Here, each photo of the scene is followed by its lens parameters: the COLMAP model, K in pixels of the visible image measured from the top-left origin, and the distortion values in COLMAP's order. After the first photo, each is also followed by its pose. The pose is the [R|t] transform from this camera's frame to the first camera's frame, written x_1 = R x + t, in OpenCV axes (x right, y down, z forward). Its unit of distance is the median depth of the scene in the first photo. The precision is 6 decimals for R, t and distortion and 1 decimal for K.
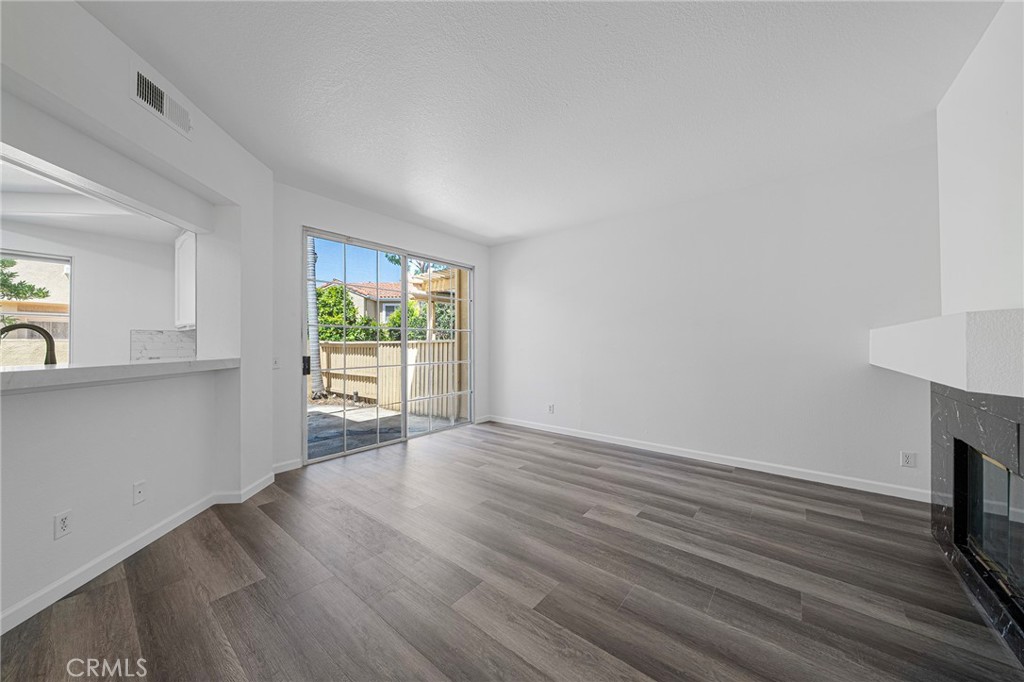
lens RADIAL K [[358.7, 0, 493.4], [0, 358.7, 343.8], [0, 0, 1]] dist [0.000500, -0.000331]
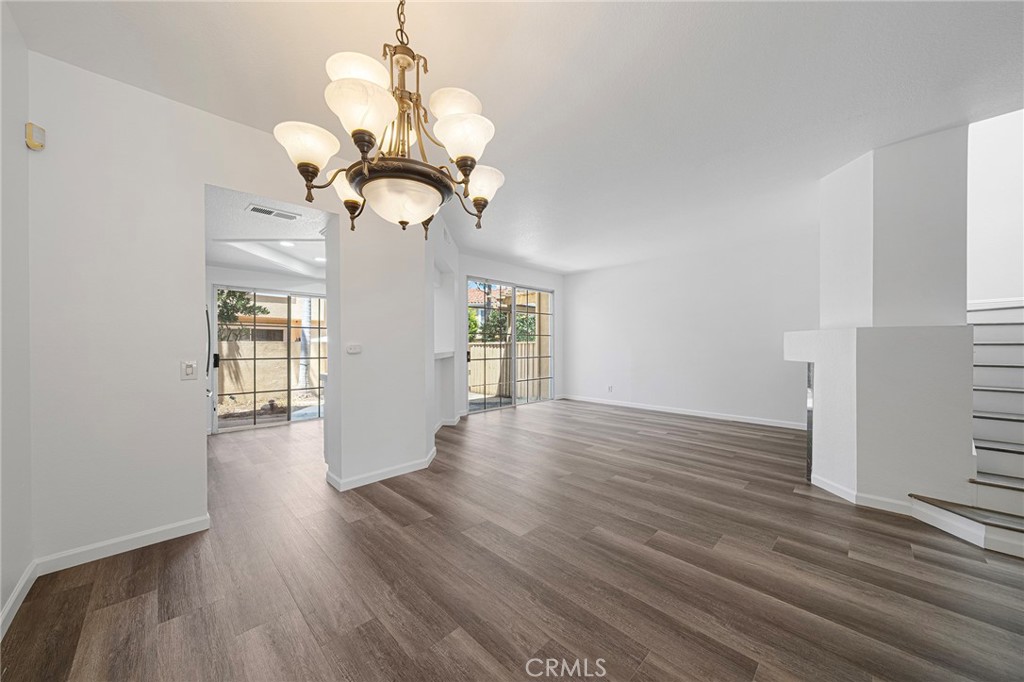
lens RADIAL K [[358.7, 0, 487.8], [0, 358.7, 346.4], [0, 0, 1]] dist [0.000500, -0.000331]
pose [[0.992956, 0.001351, -0.118480, -0.238576], [-0.000858, 0.999991, 0.004211, 0.002836], [0.118485, -0.004080, 0.992948, -0.760066]]
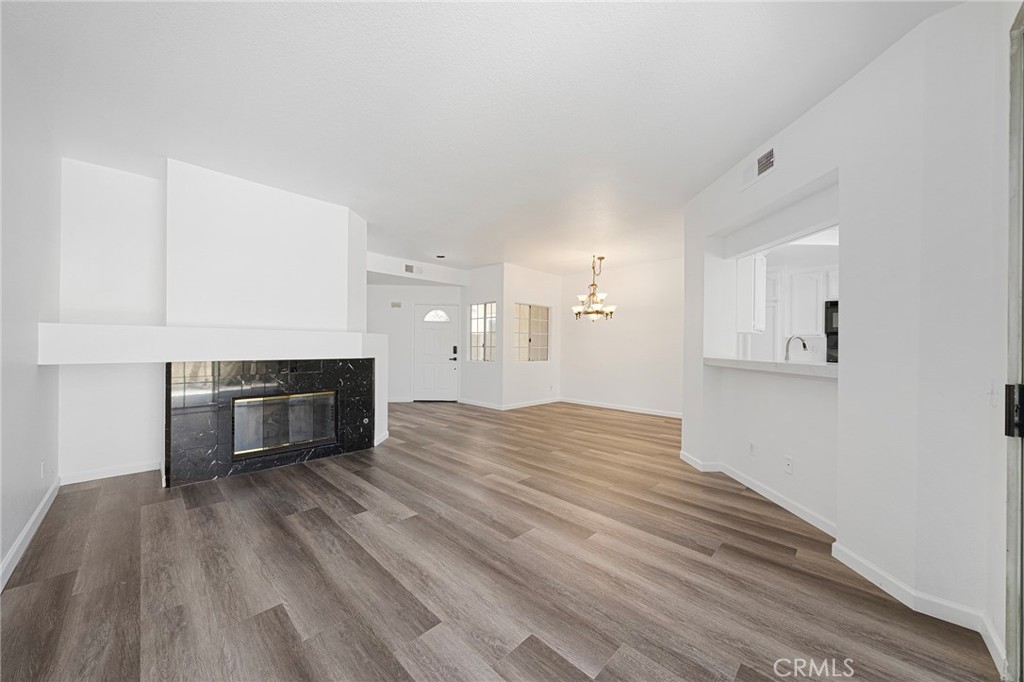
lens RADIAL K [[358.7, 0, 510.2], [0, 358.7, 344.4], [0, 0, 1]] dist [0.000500, -0.000331]
pose [[-0.998920, -0.010113, 0.045343, -0.037582], [-0.010123, 0.999949, 0.000015, 0.000099], [-0.045341, -0.000444, -0.998971, 1.472848]]
